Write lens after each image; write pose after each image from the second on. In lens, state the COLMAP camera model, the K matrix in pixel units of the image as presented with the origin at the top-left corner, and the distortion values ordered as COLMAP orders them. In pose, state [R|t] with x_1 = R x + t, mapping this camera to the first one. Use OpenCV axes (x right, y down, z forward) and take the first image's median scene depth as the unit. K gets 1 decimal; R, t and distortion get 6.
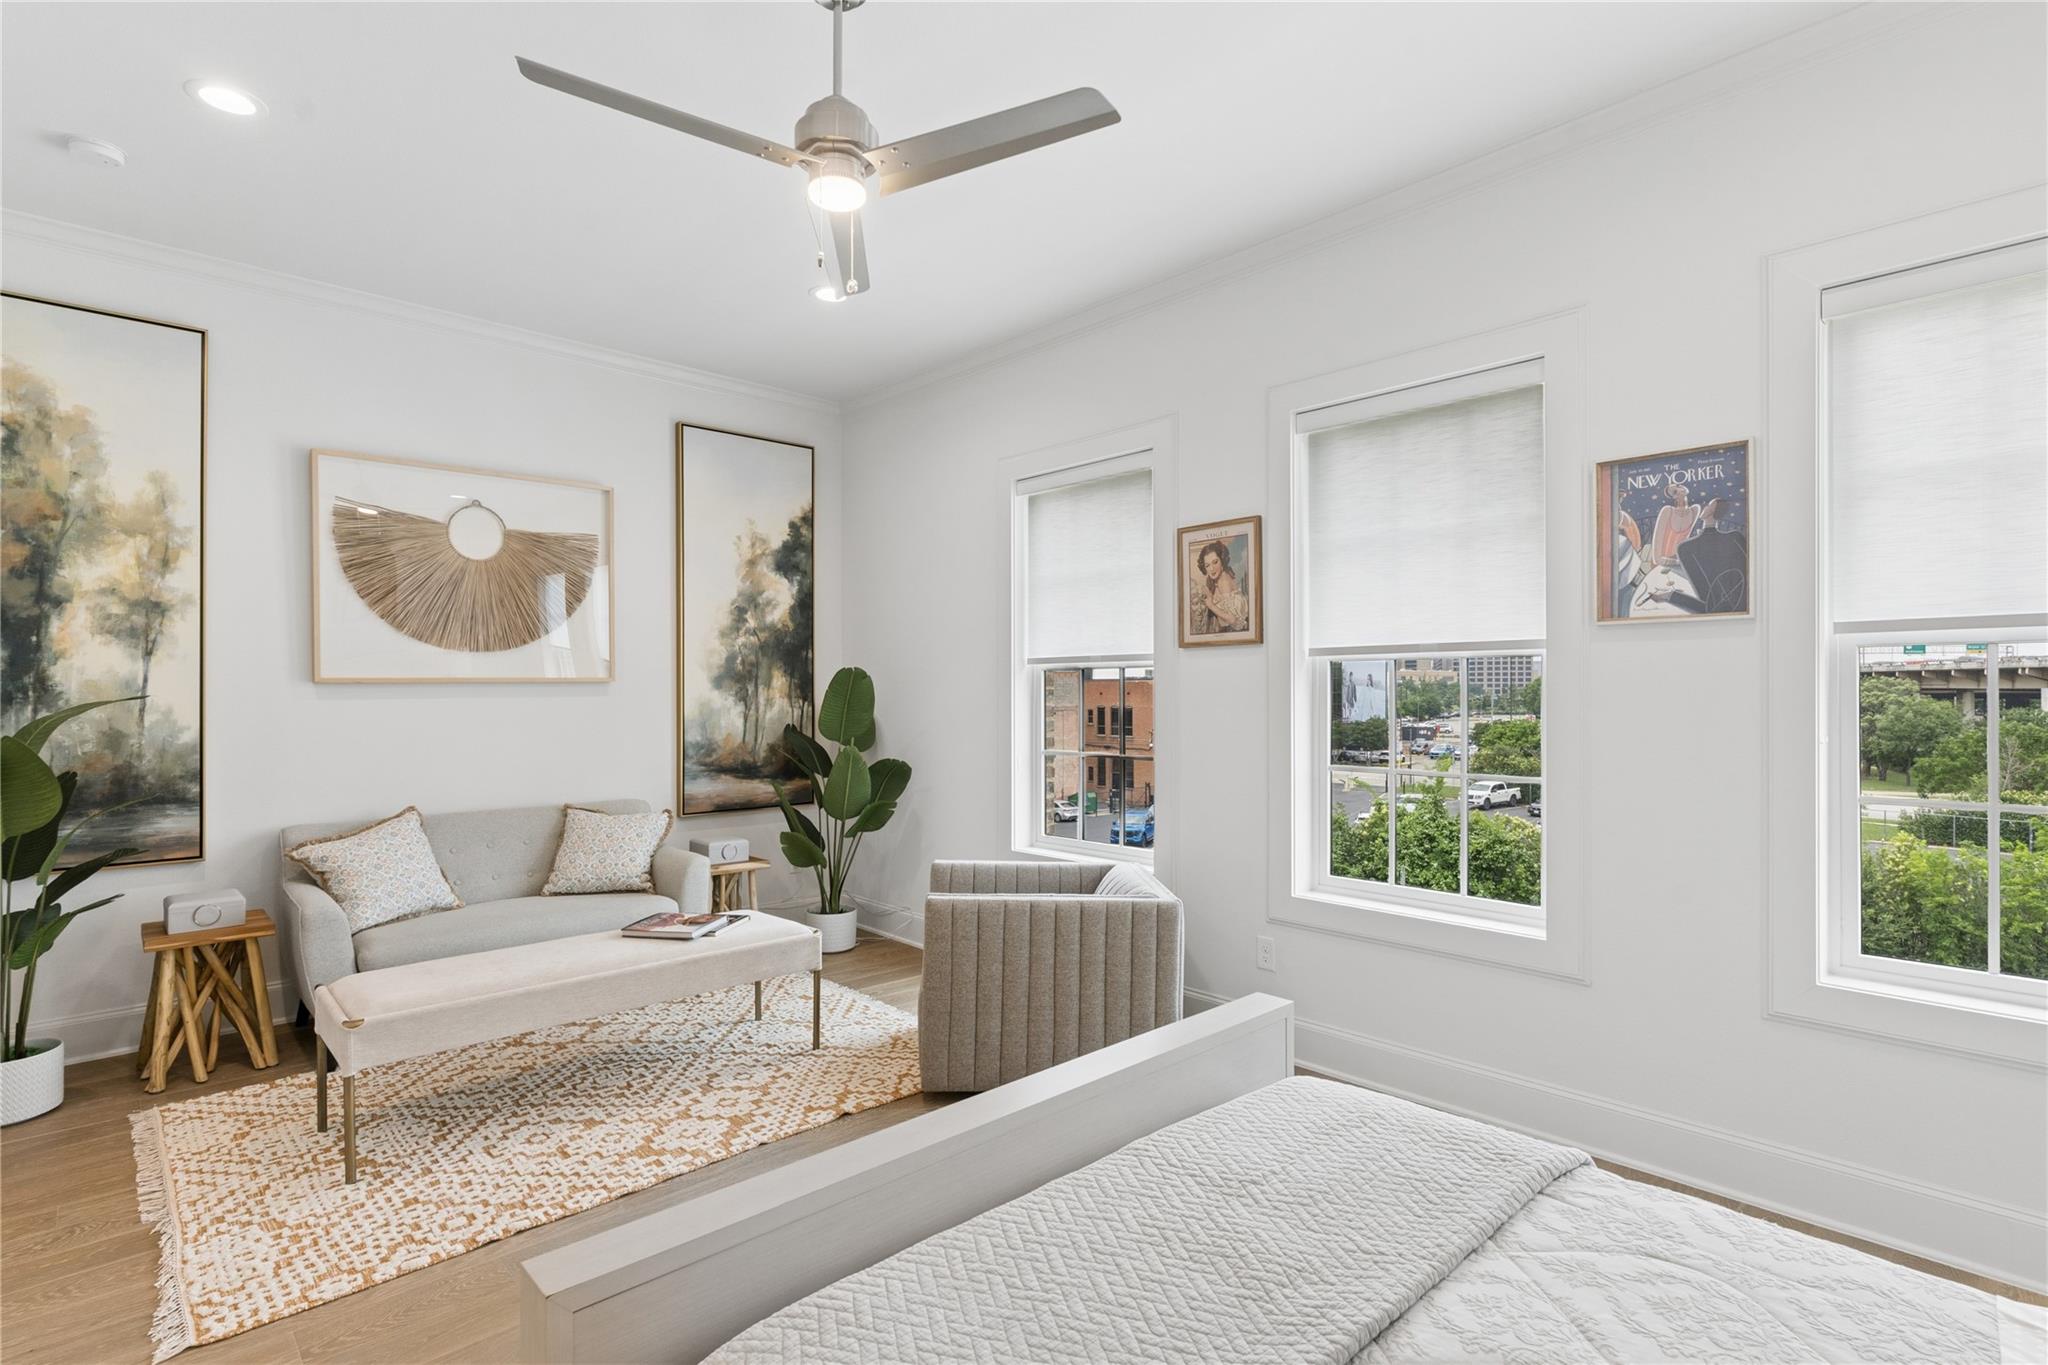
lens RADIAL K [[987.0, 0, 1020.3], [0, 987.0, 692.0], [0, 0, 1]] dist [0.002908, 0.000574]
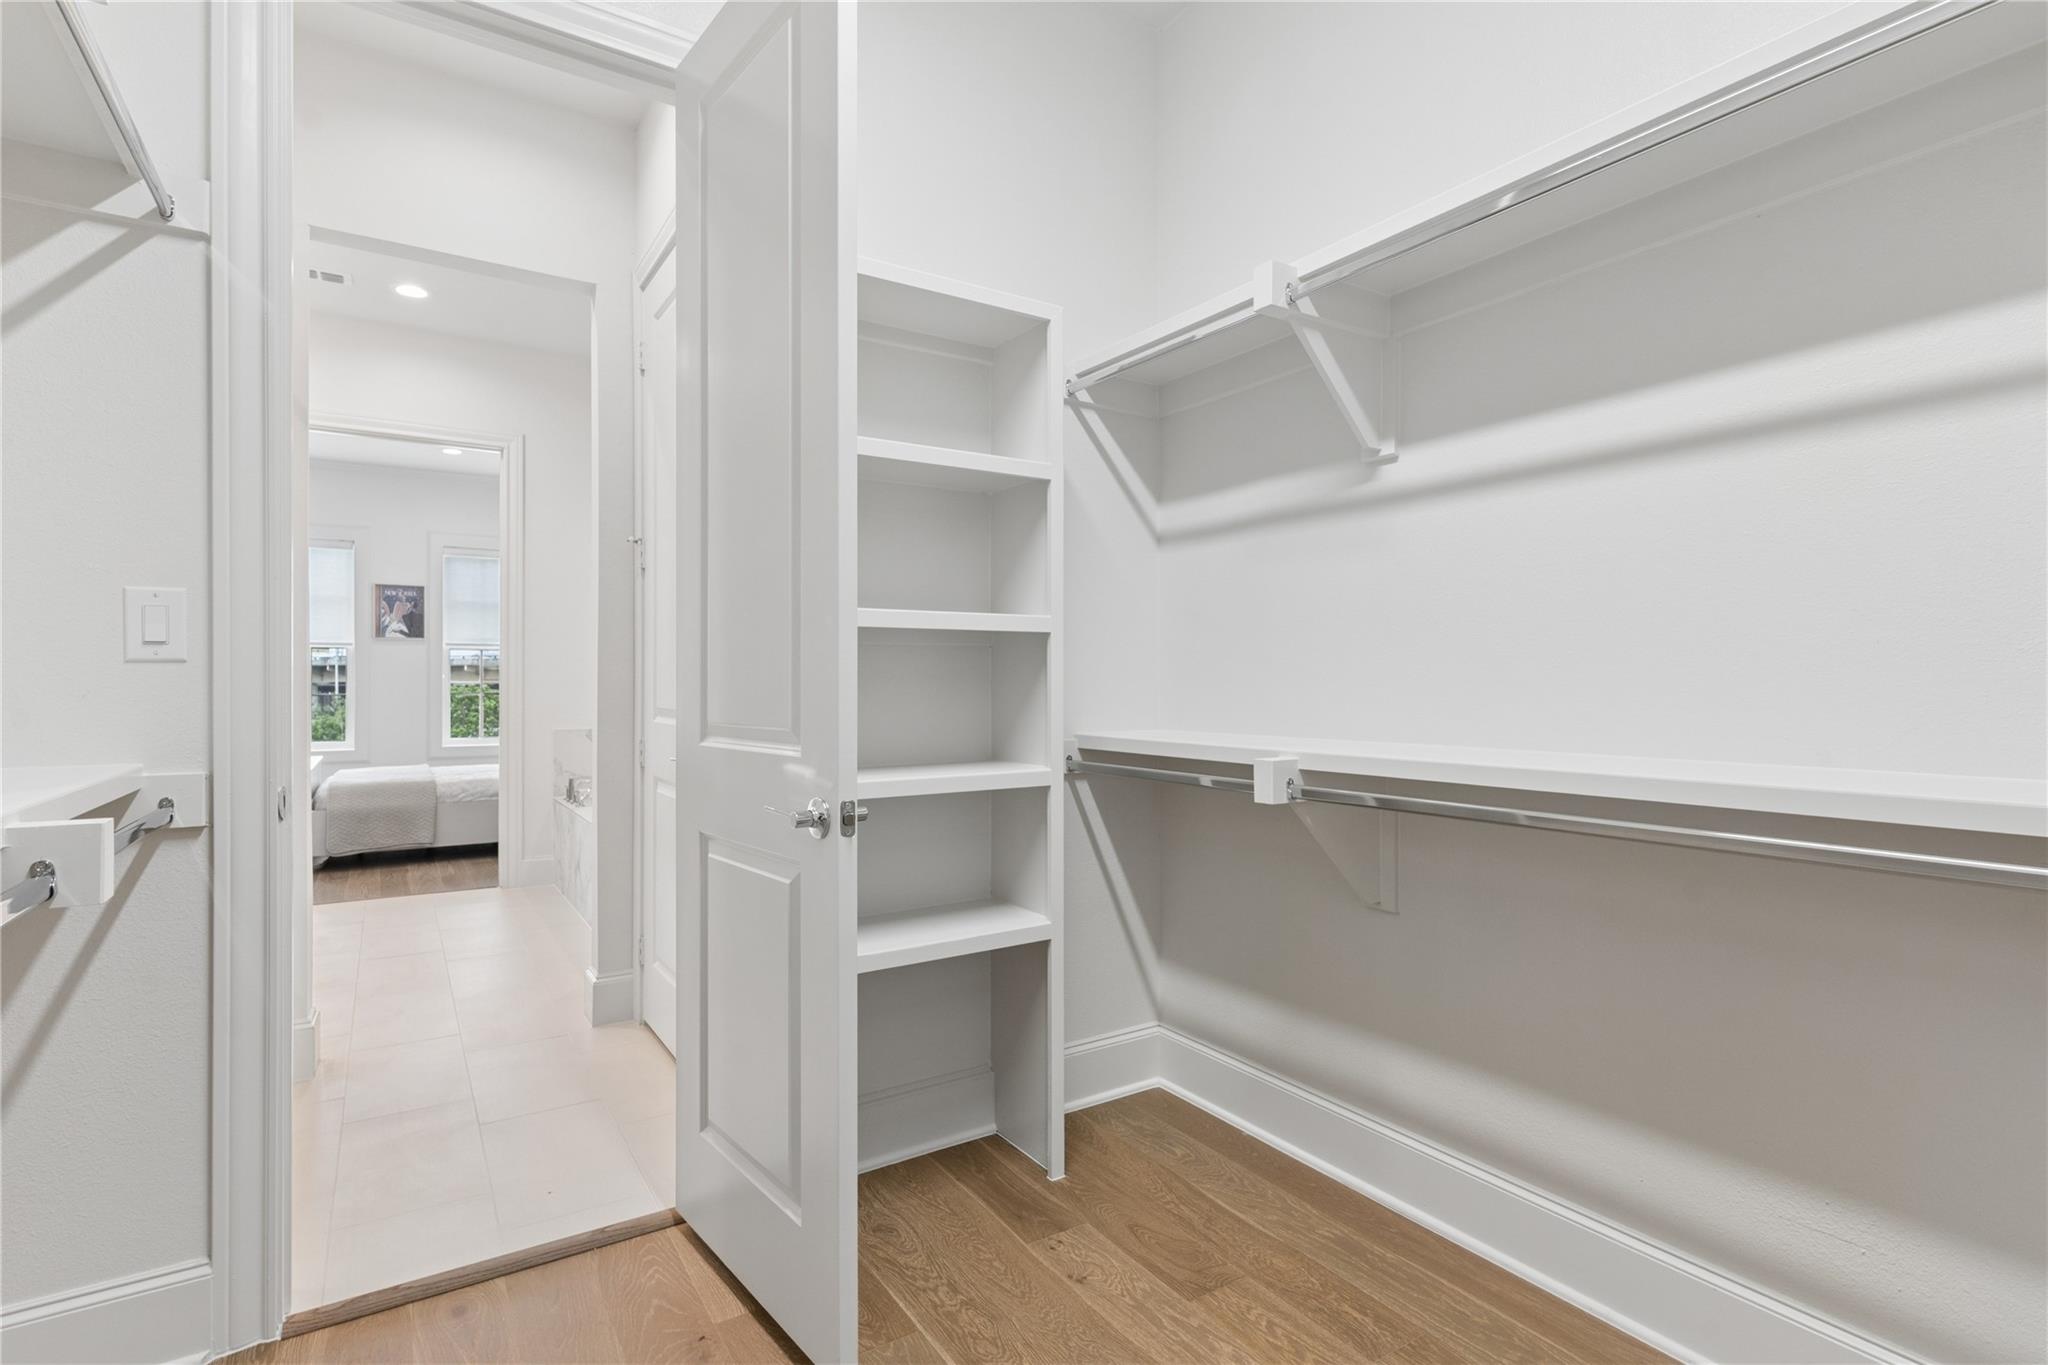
lens RADIAL K [[987.0, 0, 1020.7], [0, 987.0, 679.6], [0, 0, 1]] dist [0.002908, 0.000574]
pose [[0.179633, -0.000106, 0.983734, -2.063367], [0.002284, 0.999997, -0.000309, 0.061594], [-0.983731, 0.002302, 0.179632, -1.491510]]
